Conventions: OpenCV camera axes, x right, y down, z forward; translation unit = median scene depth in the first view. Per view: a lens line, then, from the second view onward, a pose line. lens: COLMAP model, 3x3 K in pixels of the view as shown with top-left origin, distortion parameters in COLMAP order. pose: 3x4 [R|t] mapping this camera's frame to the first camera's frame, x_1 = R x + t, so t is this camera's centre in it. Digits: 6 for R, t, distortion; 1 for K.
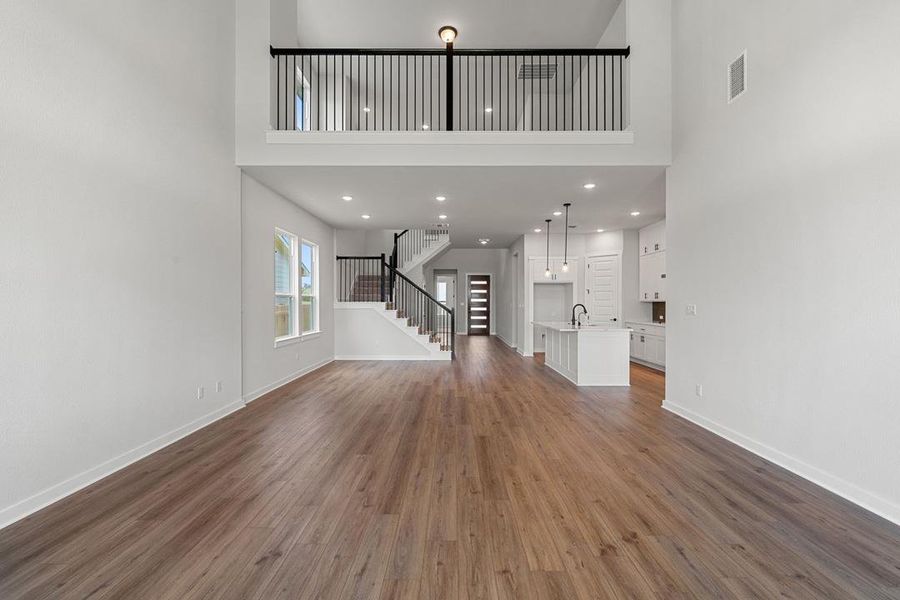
lens RADIAL K [[374.0, 0, 449.6], [0, 374.0, 304.0], [0, 0, 1]] dist [-0.001986, -0.000214]
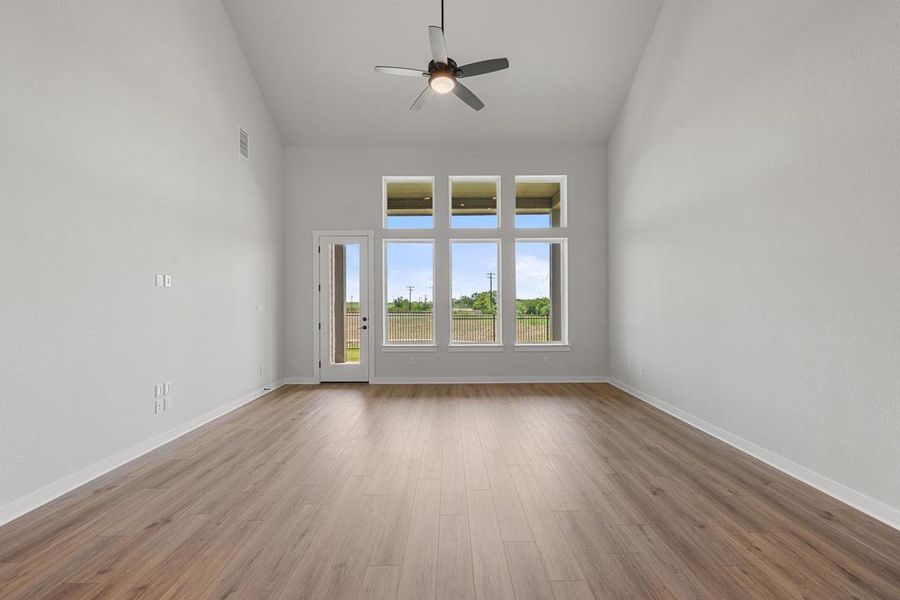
lens RADIAL K [[355.5, 0, 450.8], [0, 355.5, 301.9], [0, 0, 1]] dist [-0.000155, -0.000260]
pose [[-0.999921, 0.002827, -0.012210, 0.002034], [0.002801, 0.999994, 0.002160, -0.006335], [0.012216, 0.002126, -0.999923, 1.455005]]
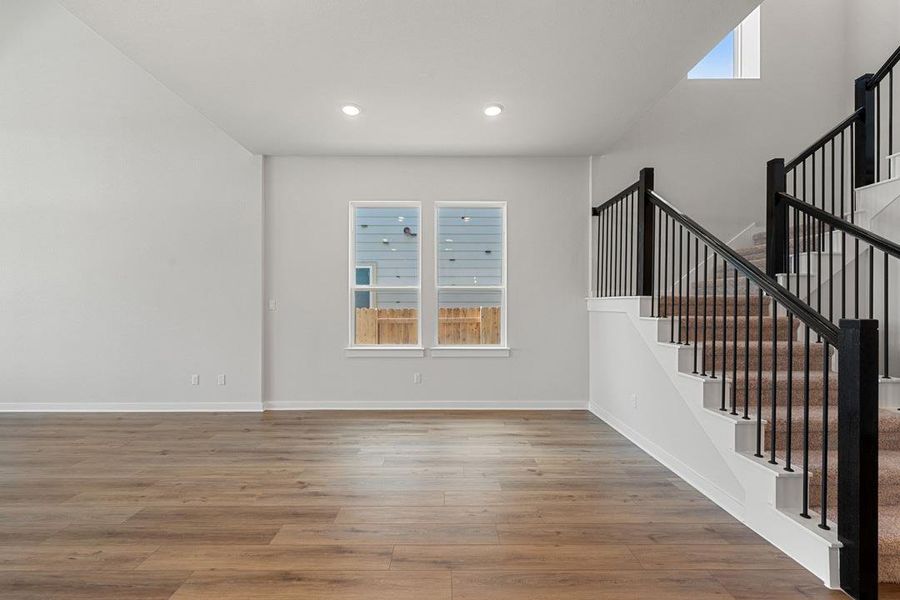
lens RADIAL K [[355.5, 0, 450.8], [0, 355.5, 301.9], [0, 0, 1]] dist [-0.000155, -0.000260]
pose [[0.019667, -0.008953, -0.999766, 0.420427], [-0.007637, 0.999929, -0.009105, 0.012587], [0.999777, 0.007815, 0.019598, 1.809376]]
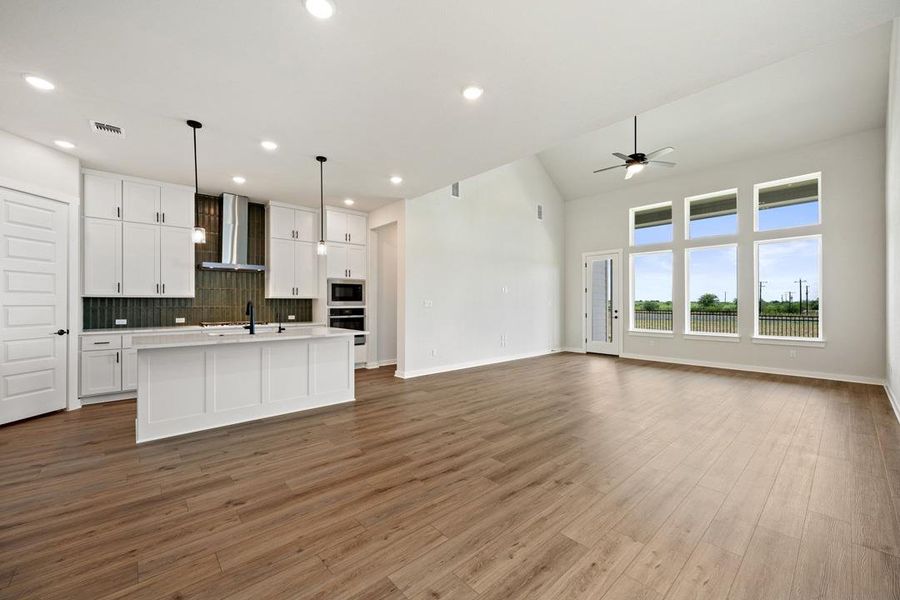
lens RADIAL K [[355.5, 0, 450.8], [0, 355.5, 301.9], [0, 0, 1]] dist [-0.000155, -0.000260]
pose [[-0.673038, 0.002410, 0.739604, -0.583055], [0.003822, 0.999993, 0.000219, 0.008381], [-0.739598, 0.002974, -0.673042, 2.147257]]
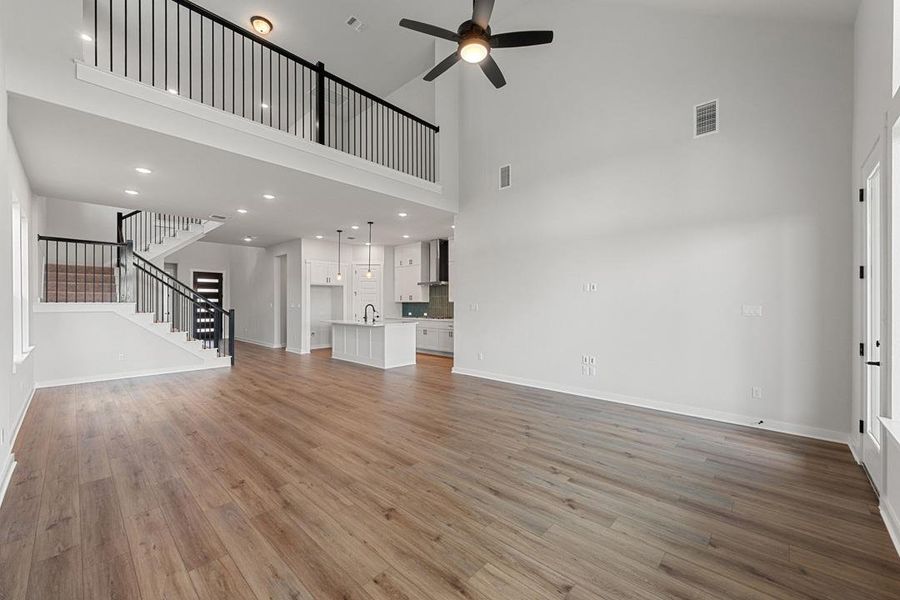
lens RADIAL K [[356.9, 0, 449.9], [0, 356.9, 304.8], [0, 0, 1]] dist [-0.001128, -0.000005]
pose [[0.680145, -0.005390, 0.733058, -0.612929], [0.004316, 0.999985, 0.003348, -0.001674], [-0.733065, 0.000887, 0.680158, 0.032815]]
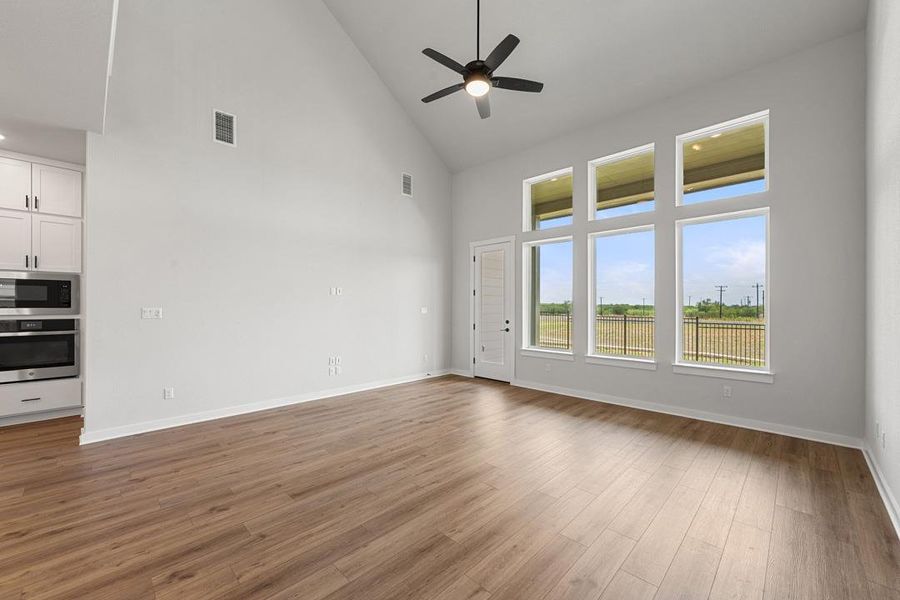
lens RADIAL K [[356.9, 0, 449.9], [0, 356.9, 304.8], [0, 0, 1]] dist [-0.001128, -0.000005]
pose [[-0.718860, -0.000240, 0.695155, -0.577580], [0.000139, 1.000000, 0.000489, -0.006656], [-0.695155, 0.000448, -0.718859, 1.246084]]
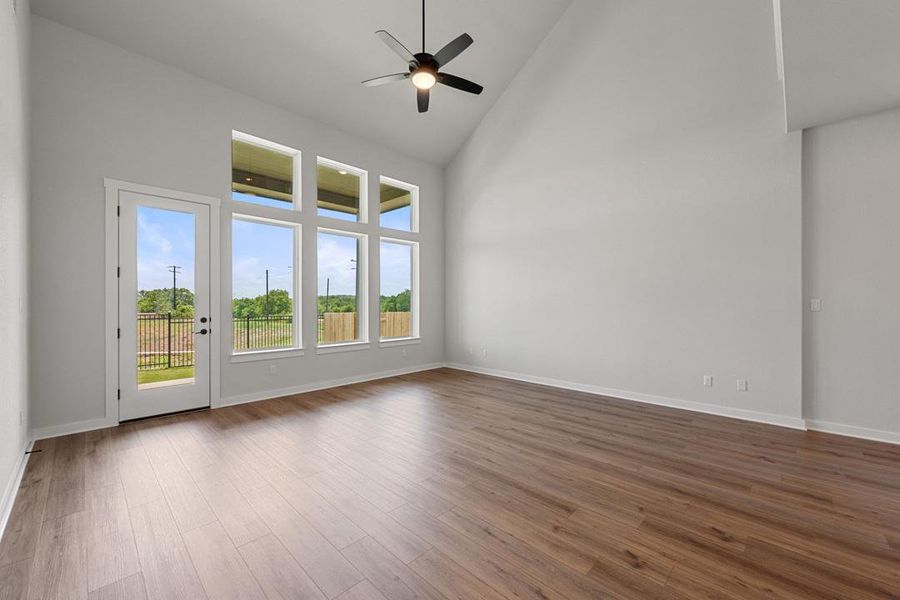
lens RADIAL K [[355.5, 0, 450.8], [0, 355.5, 301.9], [0, 0, 1]] dist [-0.000155, -0.000260]
pose [[-0.690250, -0.005019, -0.723553, 0.629657], [-0.004372, 0.999987, -0.002765, 0.014550], [0.723558, 0.001255, -0.690263, 1.227317]]
